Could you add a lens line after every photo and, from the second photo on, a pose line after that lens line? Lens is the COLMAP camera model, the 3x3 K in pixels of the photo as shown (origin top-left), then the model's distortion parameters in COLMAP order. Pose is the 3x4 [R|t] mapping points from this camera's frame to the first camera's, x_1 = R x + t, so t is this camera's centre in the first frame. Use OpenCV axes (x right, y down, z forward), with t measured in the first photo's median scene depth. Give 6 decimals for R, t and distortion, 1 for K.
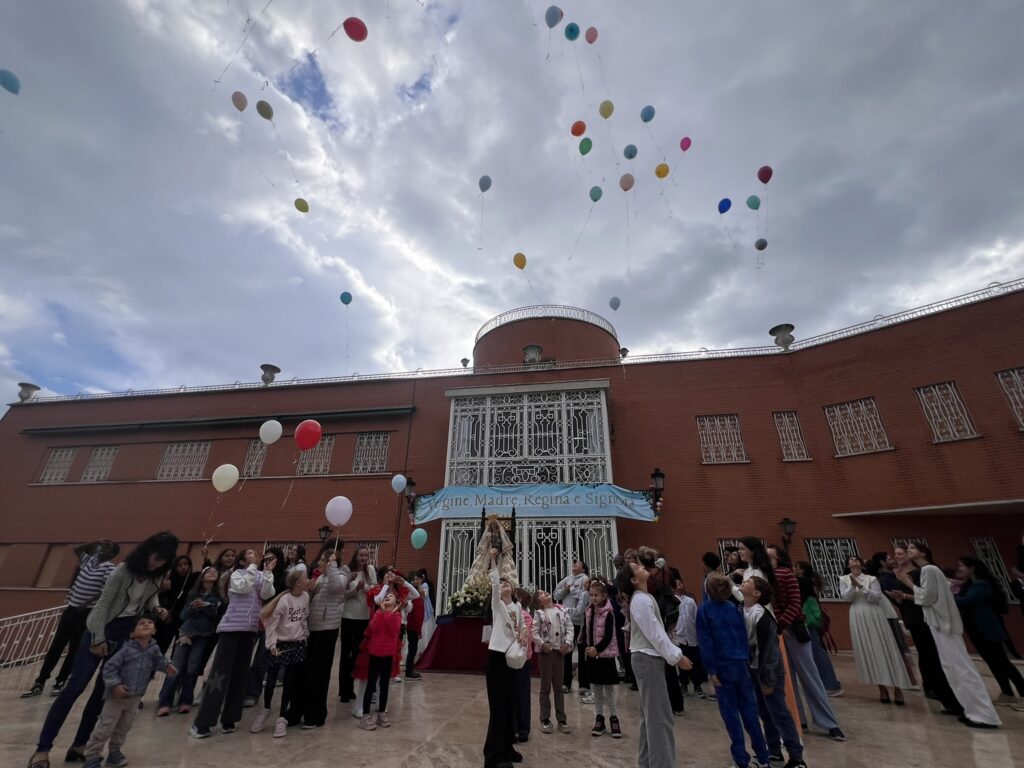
lens RADIAL K [[456.8, 0, 512.0], [0, 456.8, 384.0], [0, 0, 1]] dist [0.018656, -0.000692]
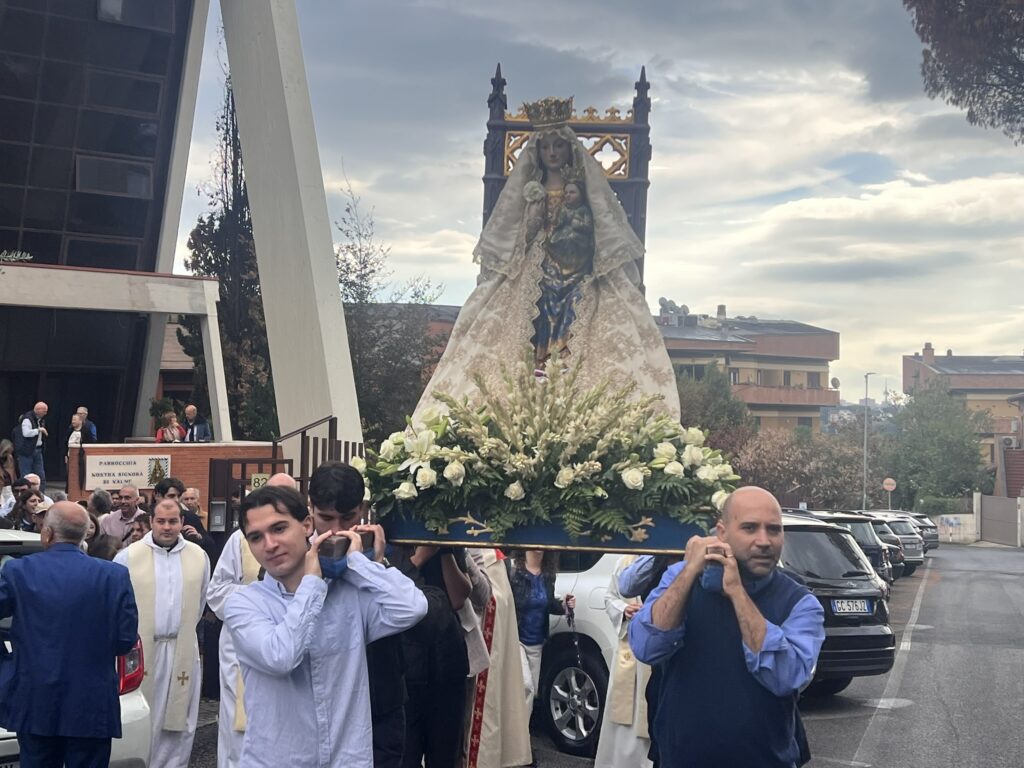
lens RADIAL K [[1353.8, 0, 512.0], [0, 1353.8, 384.0], [0, 0, 1]] dist [0.223065, 0.011484]
pose [[0.997499, 0.026034, 0.065711, -0.452390], [-0.047992, 0.931992, 0.359288, 0.868439], [-0.051888, -0.361543, 0.930910, 1.808420]]
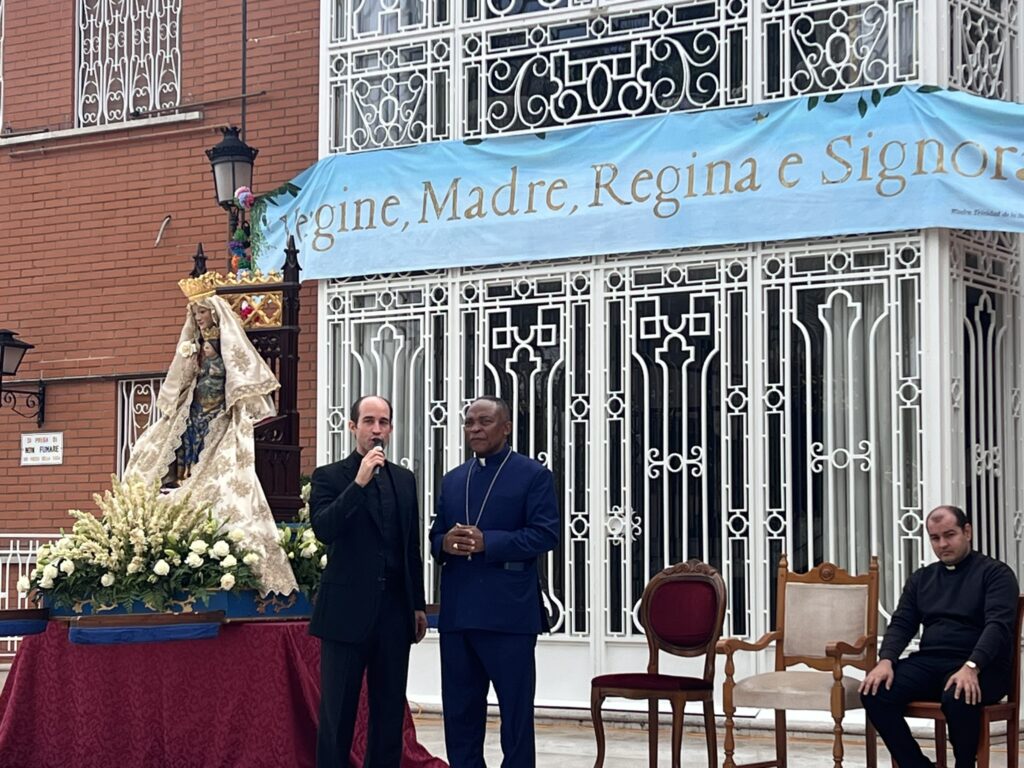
lens RADIAL K [[2298.6, 0, 512.0], [0, 2298.6, 384.0], [0, 0, 1]] dist [0.230860, -0.020957]
pose [[0.907806, -0.042021, -0.417281, 3.228036], [0.184113, 0.933896, 0.306498, -0.174210], [0.376817, -0.355067, 0.855533, -0.507668]]
